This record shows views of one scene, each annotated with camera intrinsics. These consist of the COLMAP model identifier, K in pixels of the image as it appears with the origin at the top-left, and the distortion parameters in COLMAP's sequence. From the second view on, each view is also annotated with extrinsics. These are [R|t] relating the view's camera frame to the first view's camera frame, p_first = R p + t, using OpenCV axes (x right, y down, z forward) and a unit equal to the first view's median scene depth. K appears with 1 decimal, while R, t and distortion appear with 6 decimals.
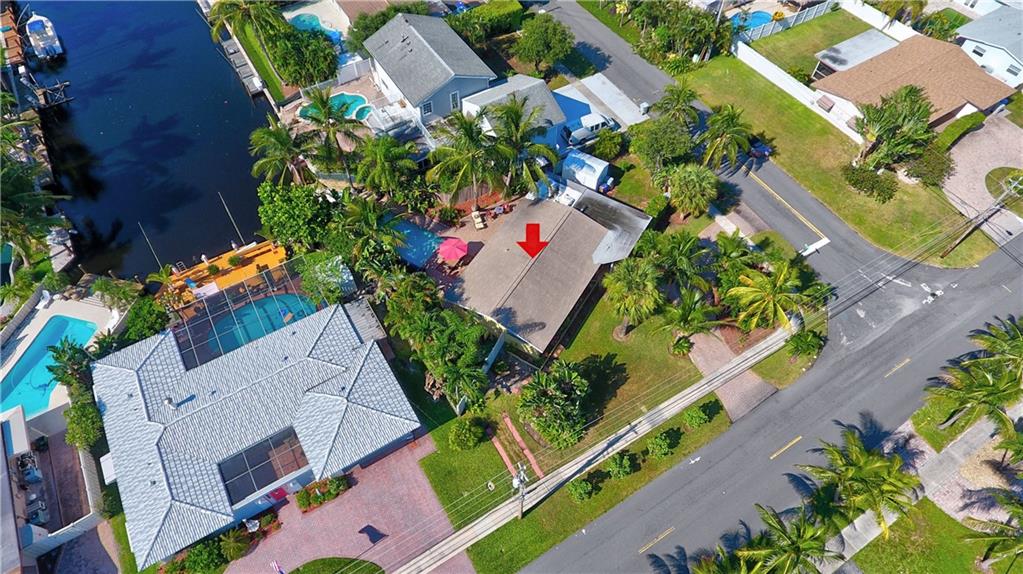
lens RADIAL K [[600.2, 0, 508.4], [0, 600.2, 288.9], [0, 0, 1]] dist [0.002077, -0.003205]
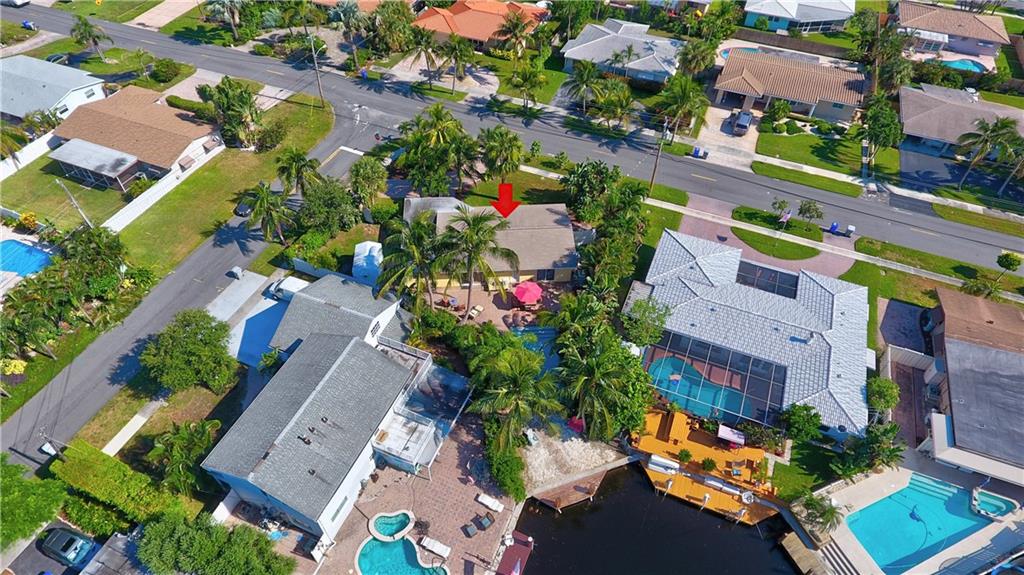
lens RADIAL K [[600.8, 0, 508.4], [0, 600.8, 285.6], [0, 0, 1]] dist [0.002077, -0.003205]
pose [[-0.585975, -0.599953, 0.544692, -0.657313], [0.658420, 0.039313, 0.751624, -0.908515], [-0.472352, 0.799069, 0.371985, 0.625242]]
